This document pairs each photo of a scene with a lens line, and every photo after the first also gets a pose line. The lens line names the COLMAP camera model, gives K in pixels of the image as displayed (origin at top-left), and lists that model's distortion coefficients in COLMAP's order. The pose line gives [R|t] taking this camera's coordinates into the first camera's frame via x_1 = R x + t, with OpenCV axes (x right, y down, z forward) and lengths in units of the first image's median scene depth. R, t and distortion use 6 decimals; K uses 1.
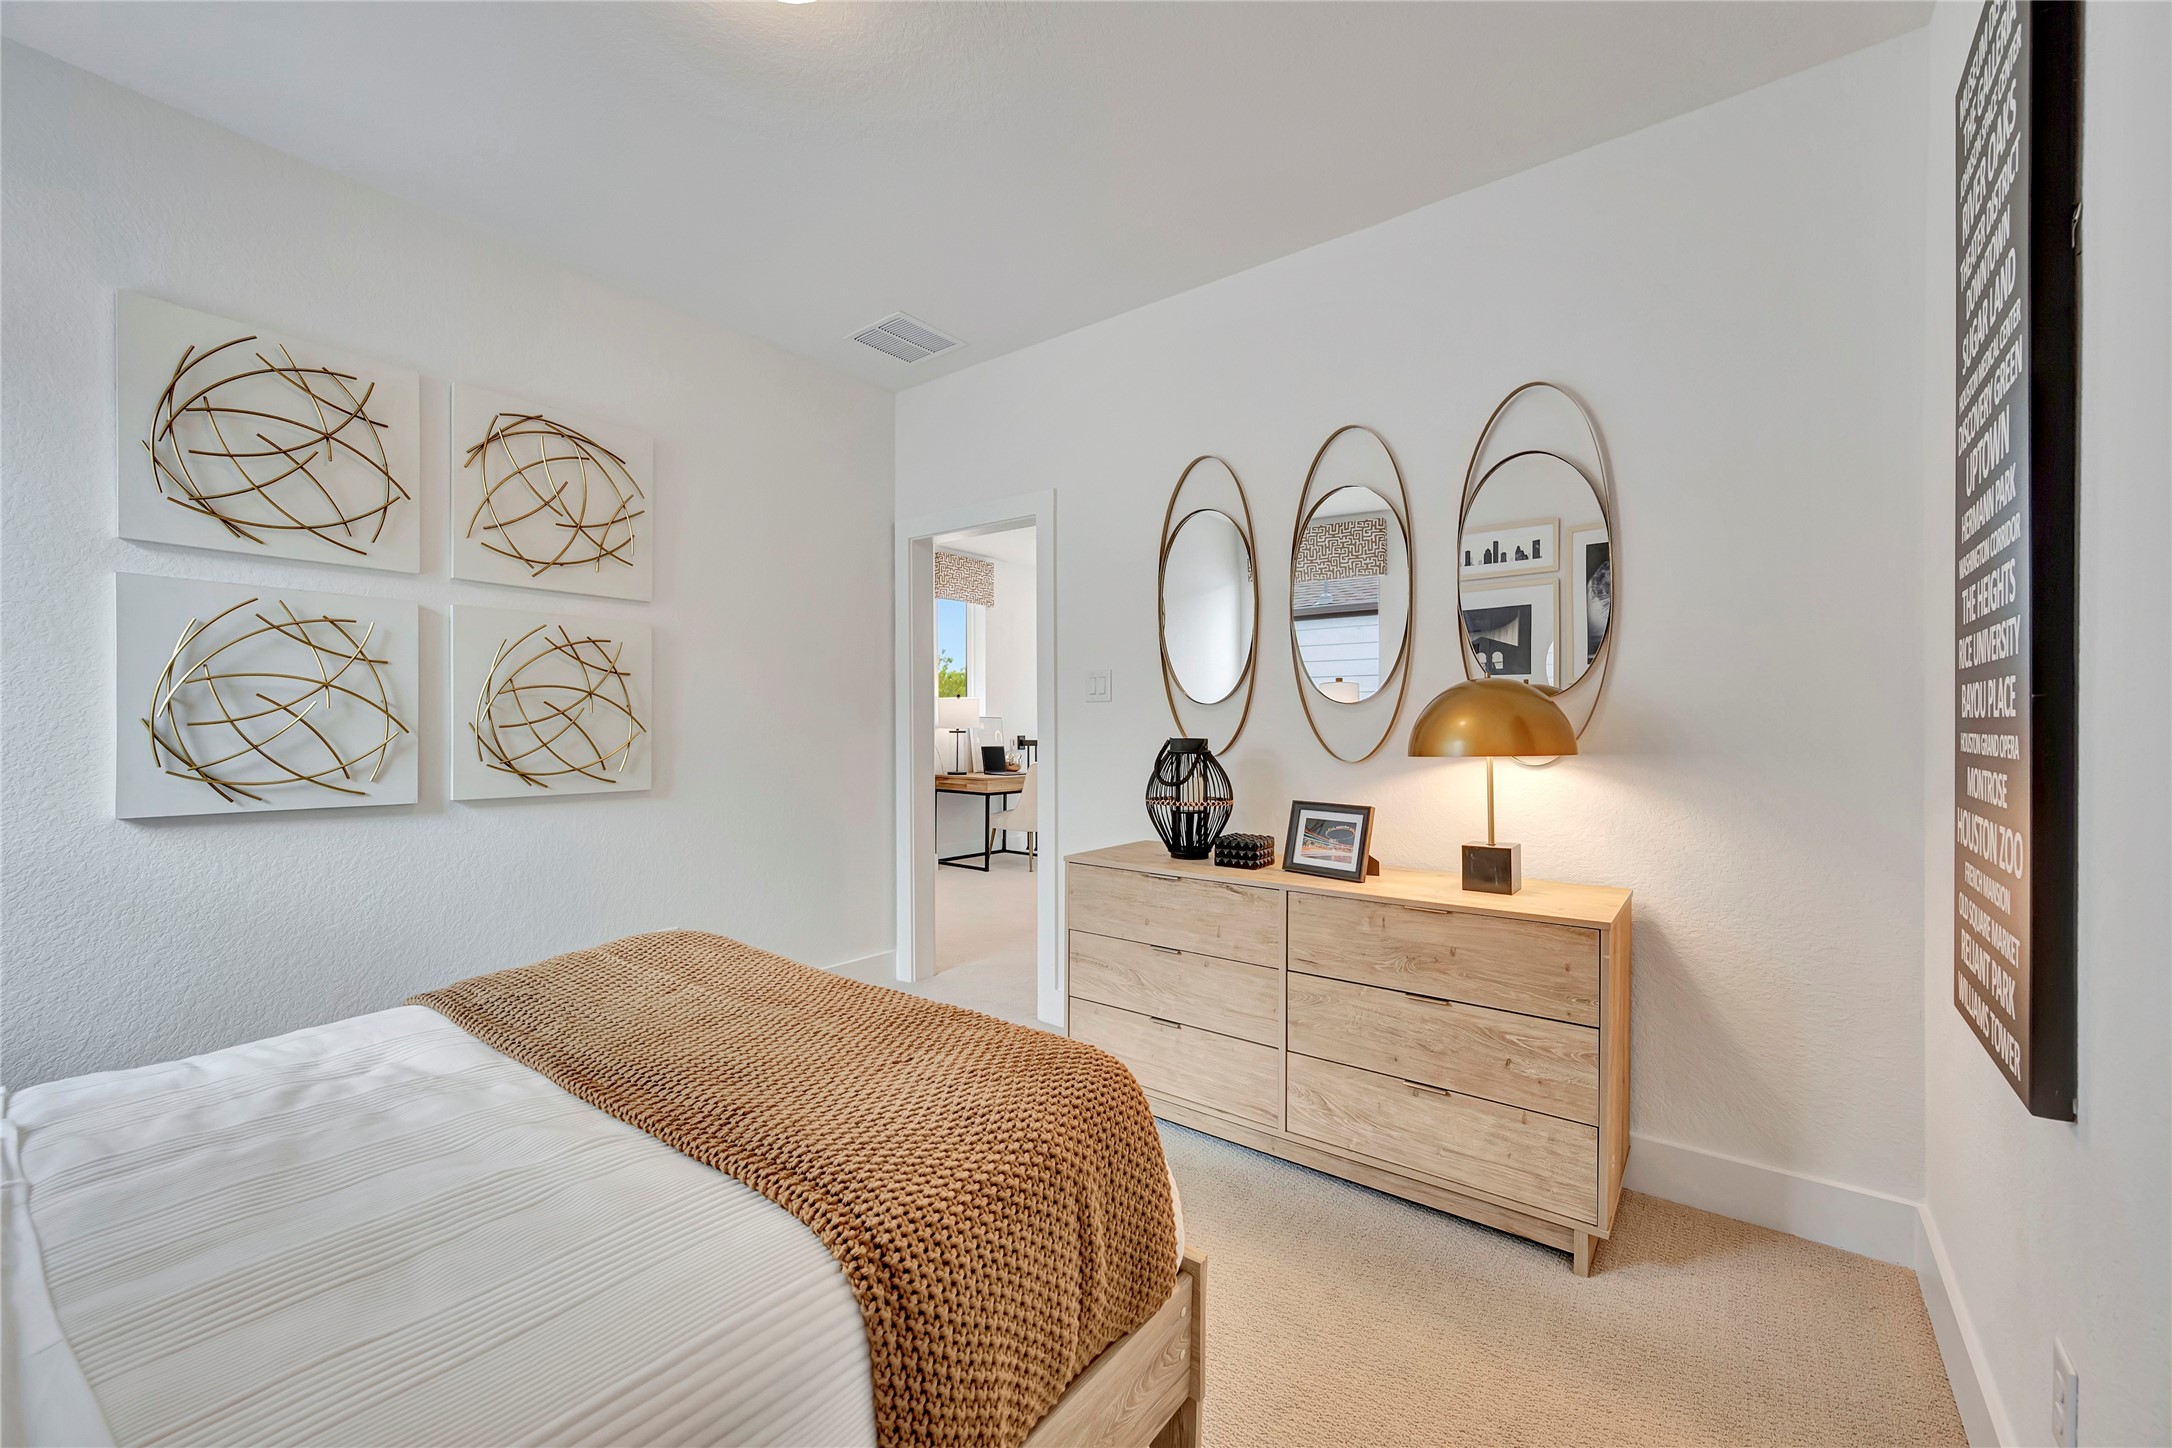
lens RADIAL K [[873.5, 0, 1080.2], [0, 873.5, 725.7], [0, 0, 1]] dist [0.001665, 0.000755]
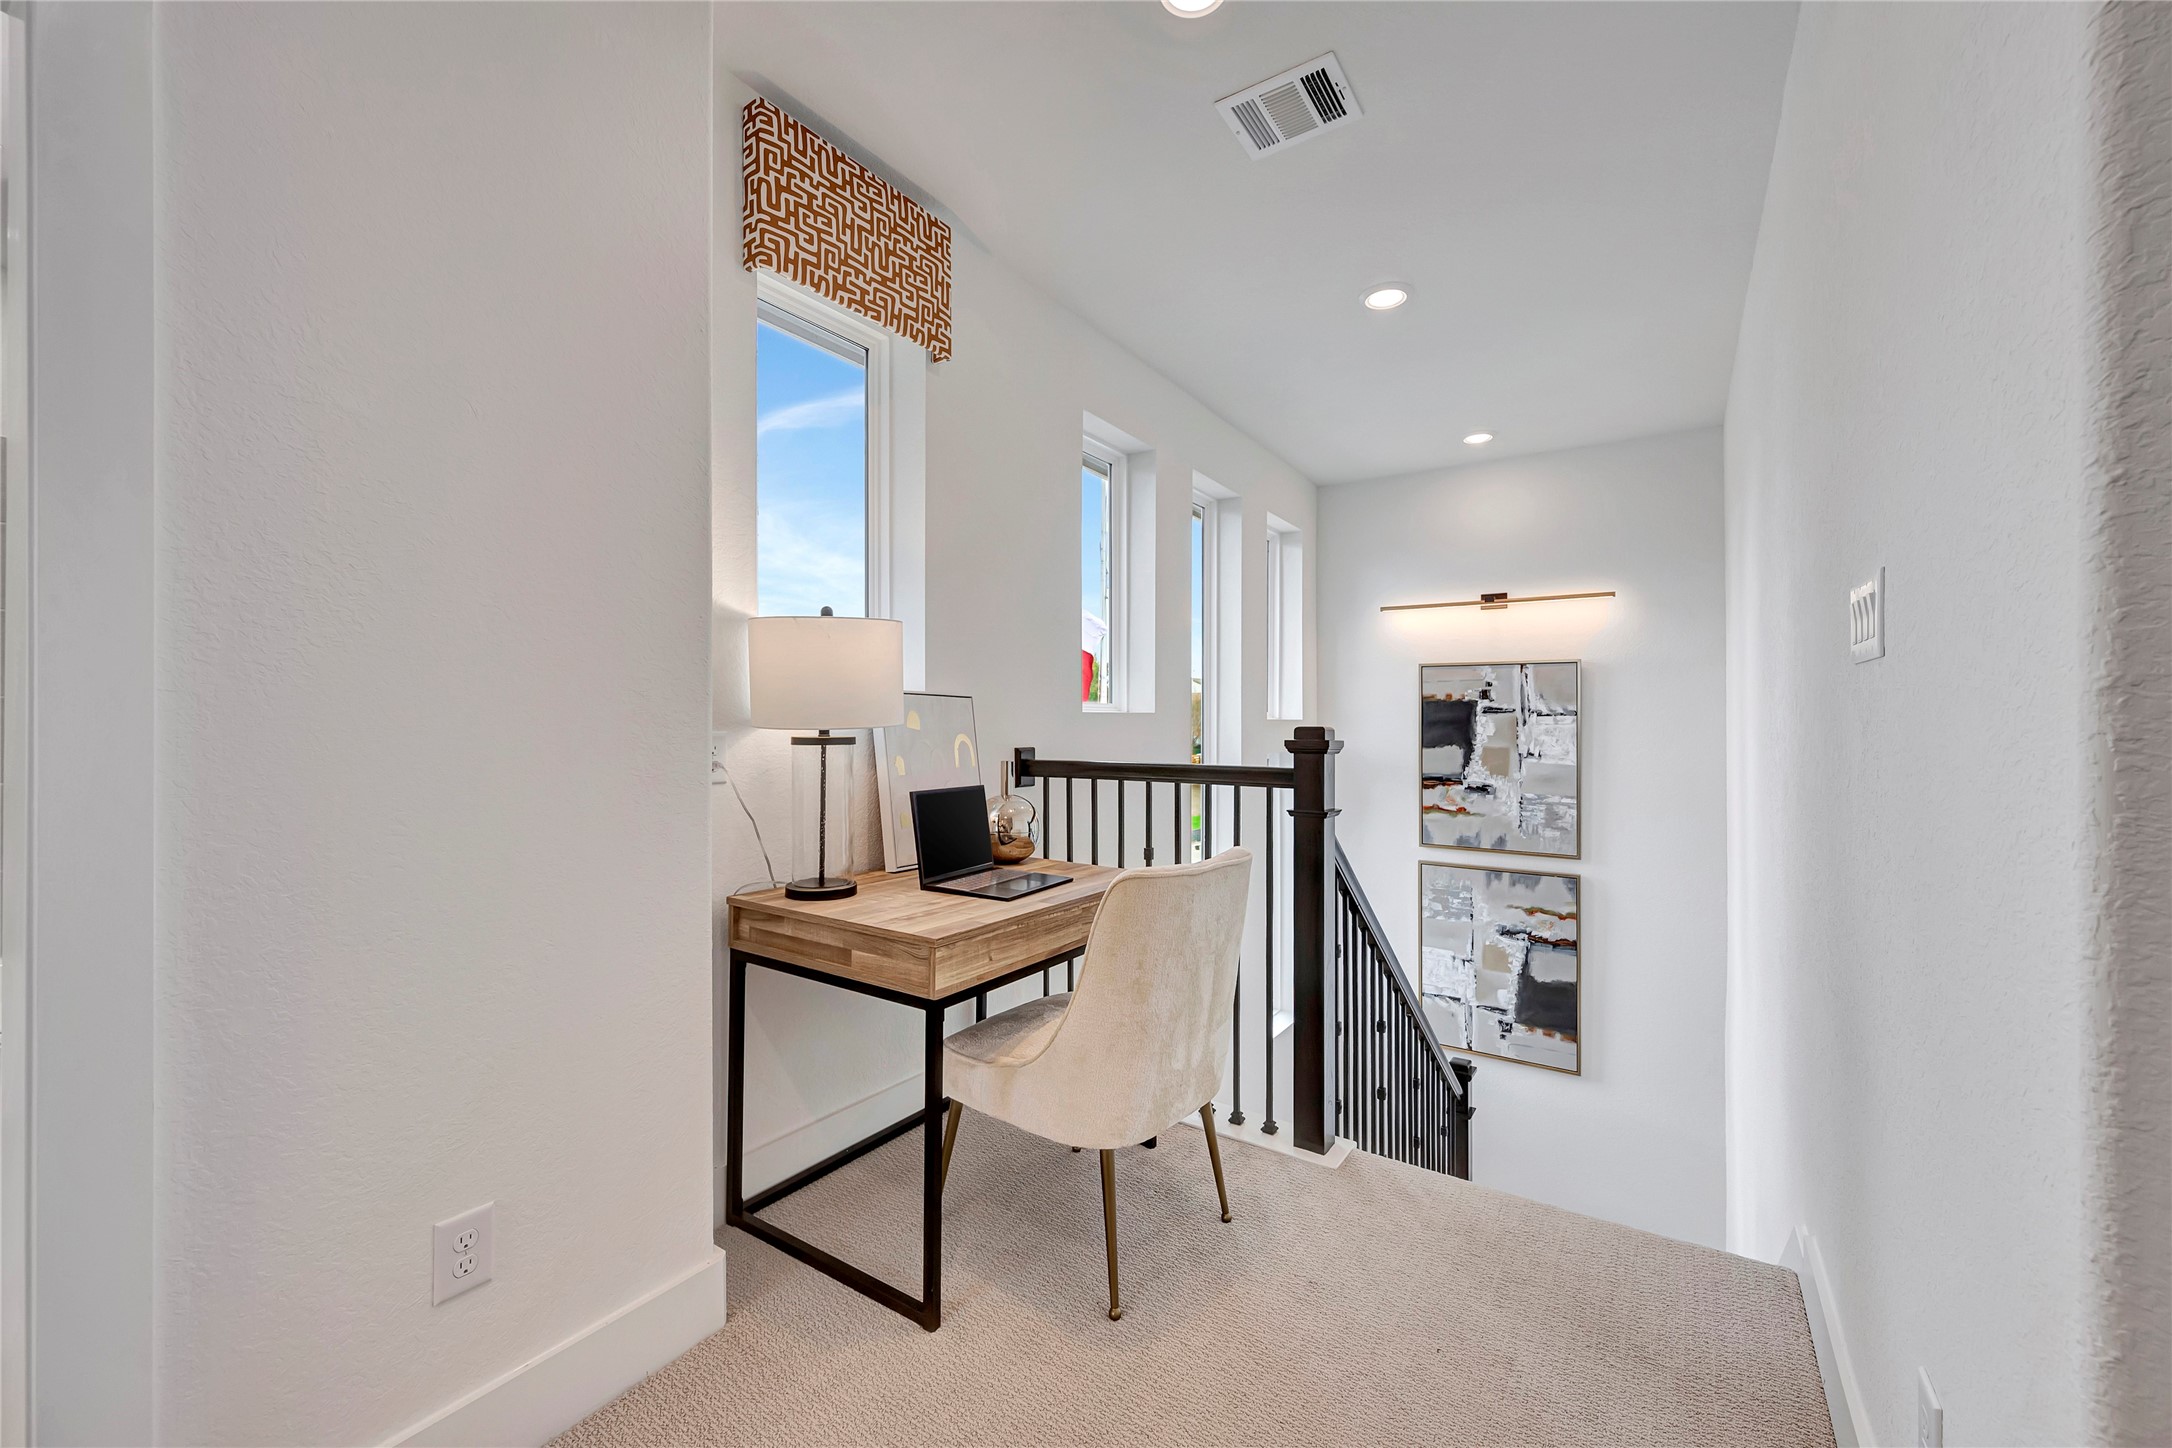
lens RADIAL K [[873.5, 0, 1092.8], [0, 873.5, 726.8], [0, 0, 1]] dist [0.001665, 0.000755]
pose [[0.996324, 0.000140, 0.085663, -0.077137], [0.000152, 0.999994, -0.003405, 0.004338], [-0.085663, 0.003406, 0.996318, 0.702055]]
